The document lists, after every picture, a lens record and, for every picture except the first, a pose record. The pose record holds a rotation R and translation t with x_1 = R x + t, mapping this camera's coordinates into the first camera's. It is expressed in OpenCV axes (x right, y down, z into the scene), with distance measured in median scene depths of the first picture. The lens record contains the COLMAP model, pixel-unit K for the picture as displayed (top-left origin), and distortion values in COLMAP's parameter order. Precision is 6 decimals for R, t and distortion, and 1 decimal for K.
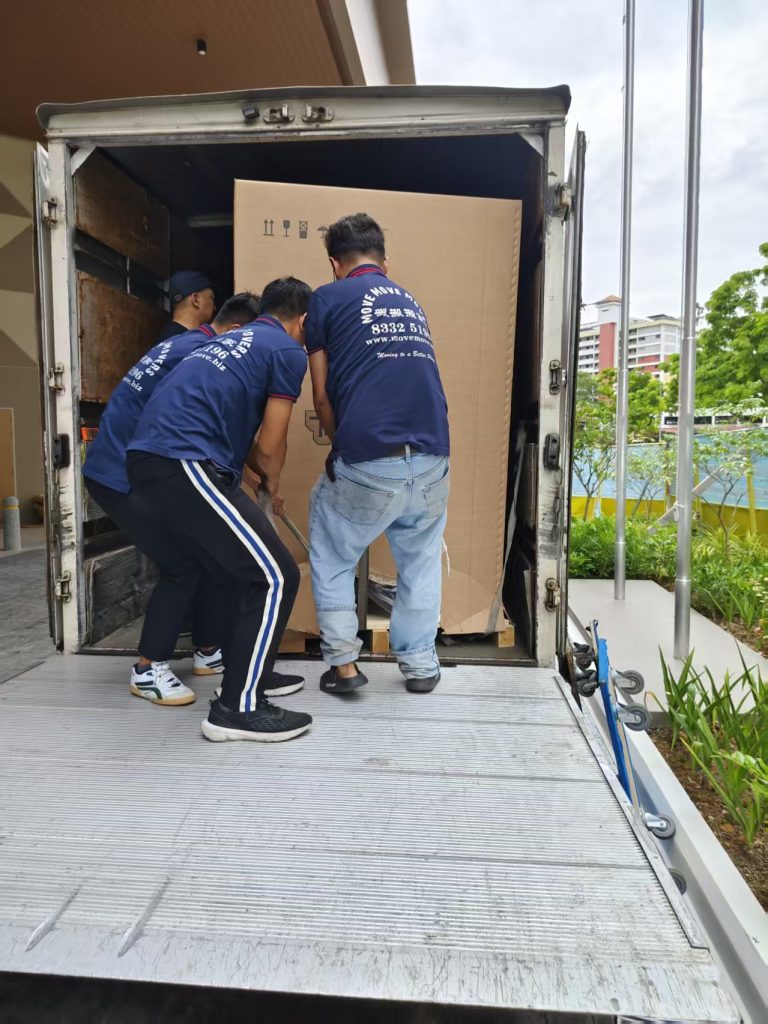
lens RADIAL K [[724.0, 0, 374.5], [0, 724.0, 500.3], [0, 0, 1]] dist [0.024866, -0.014875]
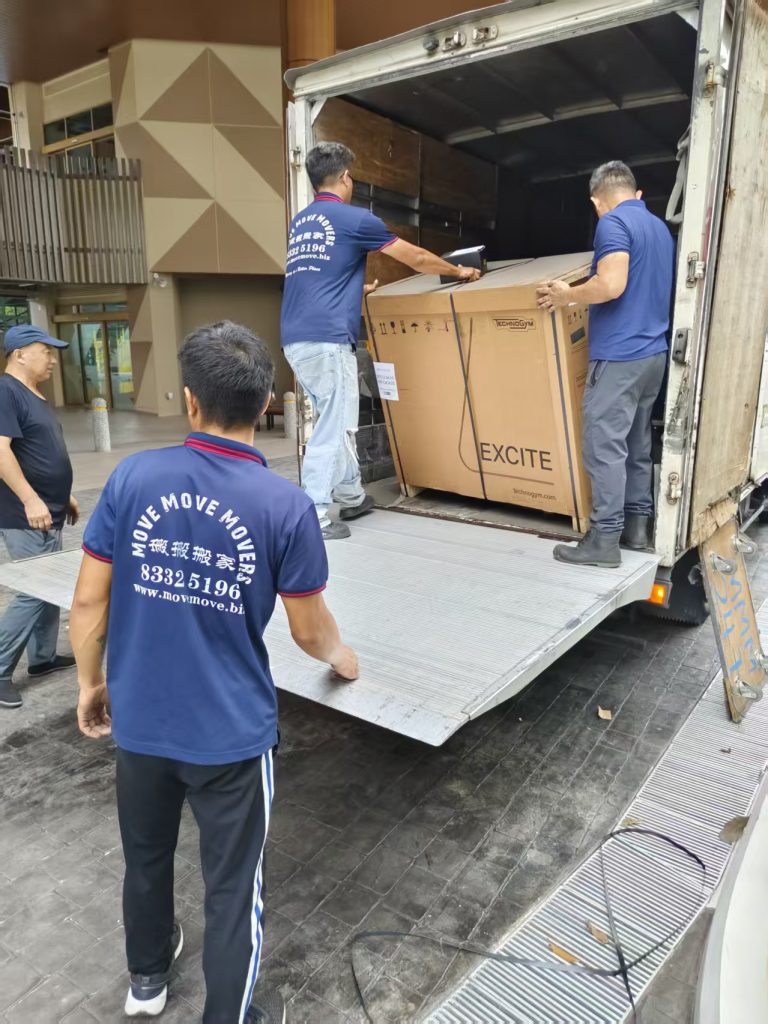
lens RADIAL K [[724.0, 0, 377.9], [0, 724.0, 511.0], [0, 0, 1]] dist [0.024866, -0.014875]
pose [[0.861533, 0.112572, -0.495063, 0.406489], [-0.039747, 0.987071, 0.155280, 0.018121], [0.506142, -0.114101, 0.854869, -0.109390]]
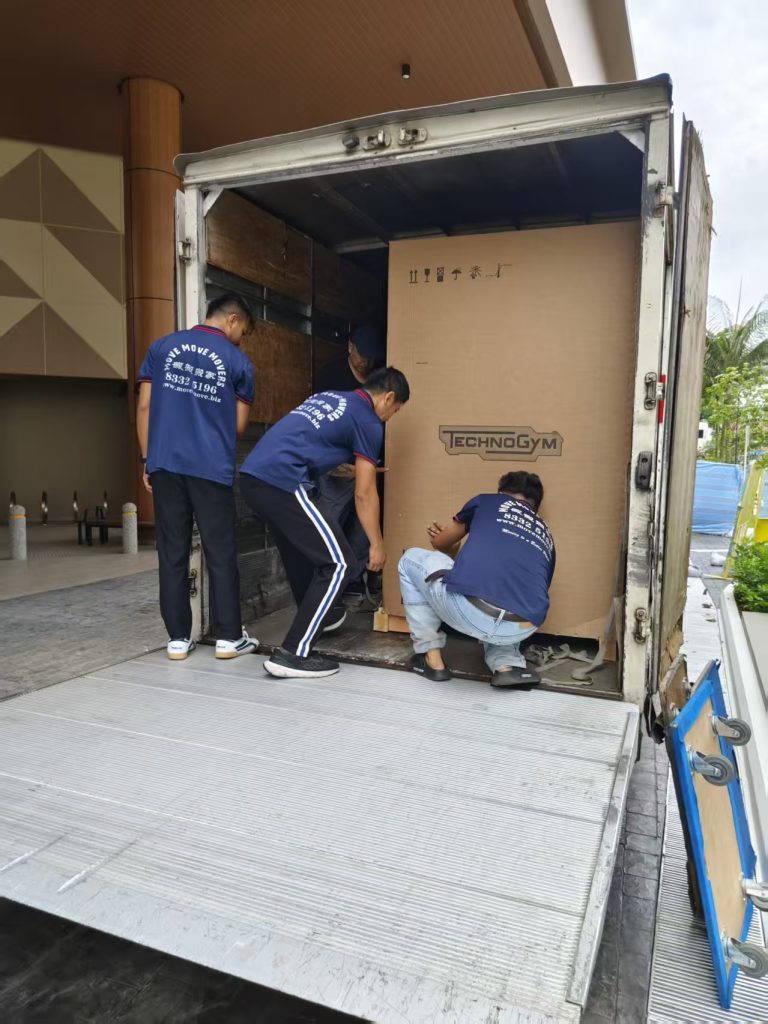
lens RADIAL K [[724.0, 0, 376.4], [0, 724.0, 518.4], [0, 0, 1]] dist [0.024866, -0.014875]
pose [[0.954613, 0.038946, -0.295290, 0.193522], [-0.036886, 0.999241, 0.012545, -0.006260], [0.295555, -0.001083, 0.955325, 0.010322]]
